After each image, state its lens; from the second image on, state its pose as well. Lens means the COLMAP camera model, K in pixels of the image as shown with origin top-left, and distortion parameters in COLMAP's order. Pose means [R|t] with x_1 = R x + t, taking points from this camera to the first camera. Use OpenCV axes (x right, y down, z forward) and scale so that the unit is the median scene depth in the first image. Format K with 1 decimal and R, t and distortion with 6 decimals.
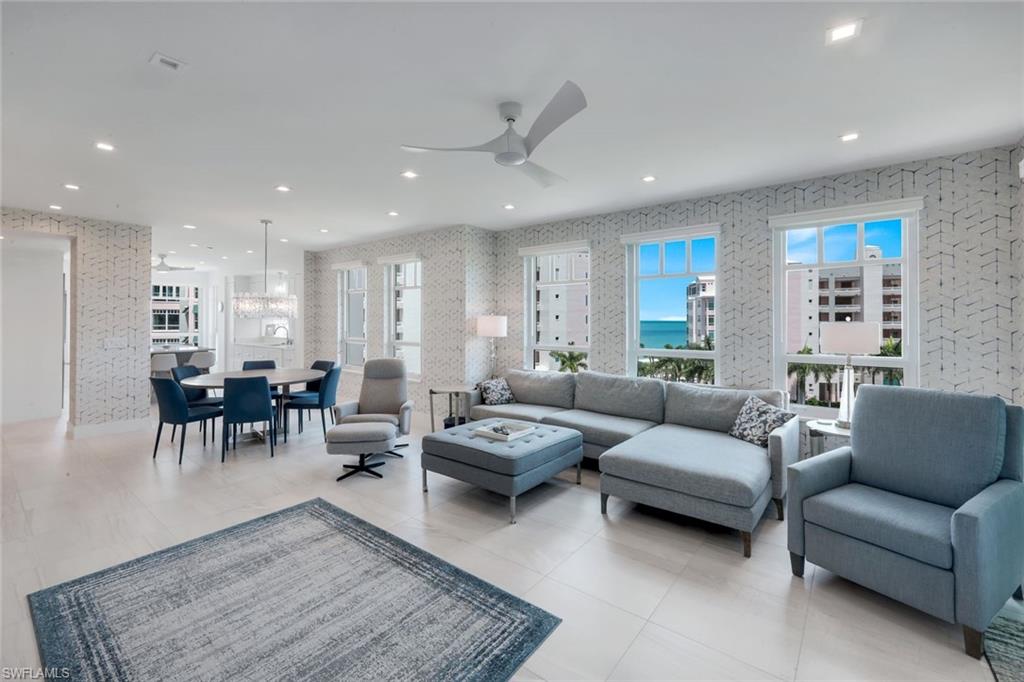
lens RADIAL K [[435.6, 0, 509.5], [0, 435.6, 317.6], [0, 0, 1]] dist [0.001232, 0.000067]
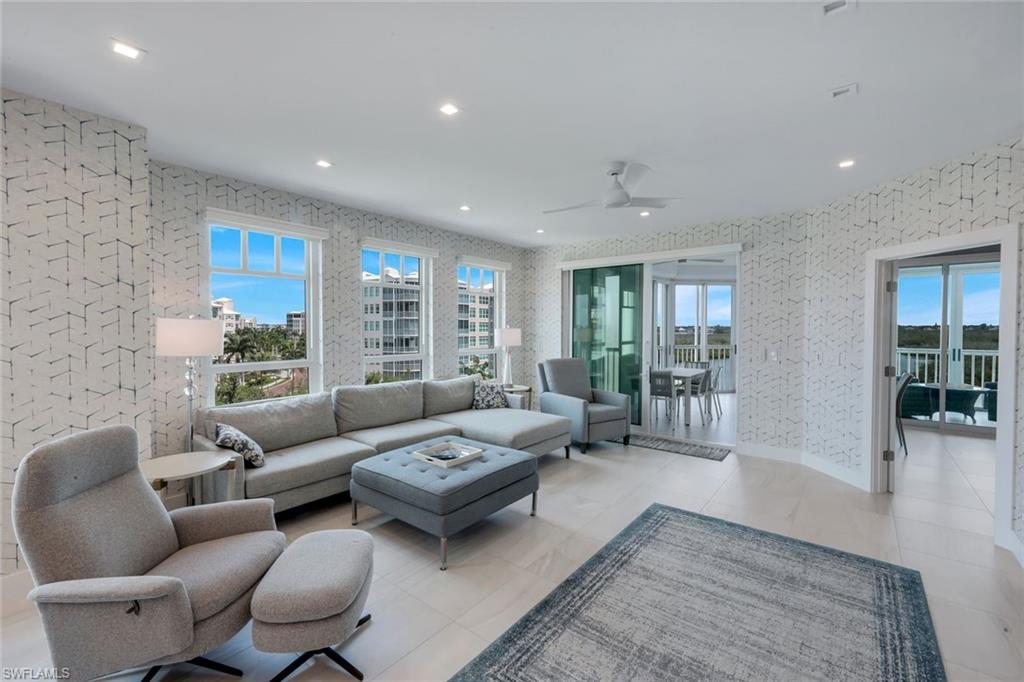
lens RADIAL K [[433.1, 0, 509.3], [0, 433.1, 335.8], [0, 0, 1]] dist [0.003462, 0.000166]
pose [[0.000487, -0.022806, 0.999740, -1.218333], [-0.005647, 0.999724, 0.022809, -0.000060], [-0.999984, -0.005657, 0.000358, 1.218836]]
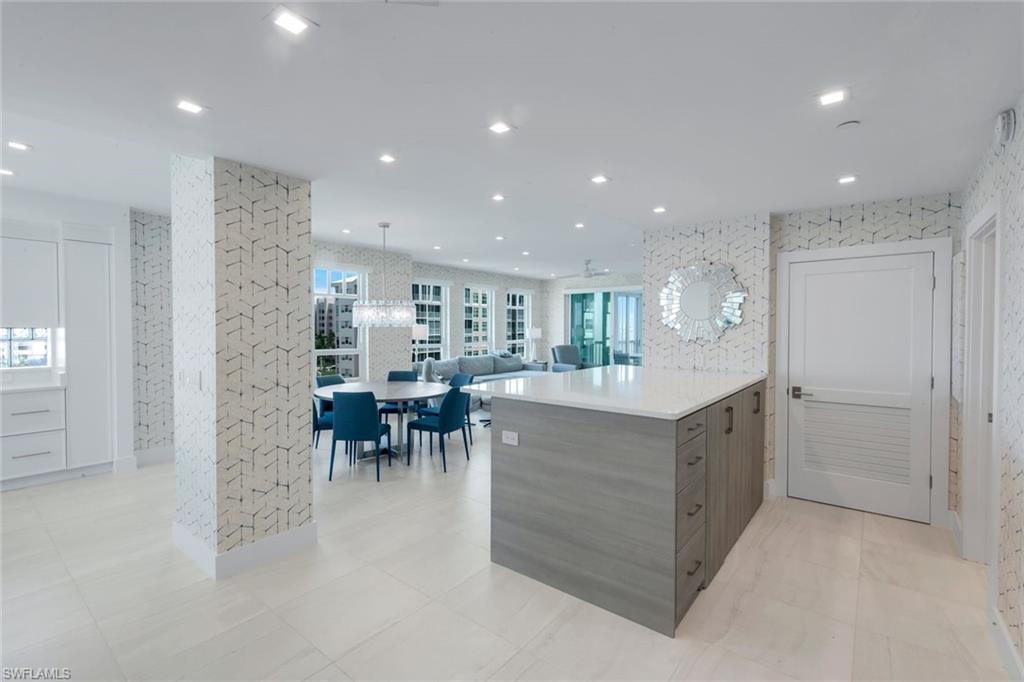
lens RADIAL K [[454.1, 0, 512.0], [0, 454.1, 341.0], [0, 0, 1]] dist [-0.000018, -0.000019]
pose [[-0.003307, -0.033755, 0.999425, -3.084664], [-0.005515, 0.999416, 0.033736, -0.010225], [-0.999979, -0.005400, -0.003491, 1.436098]]
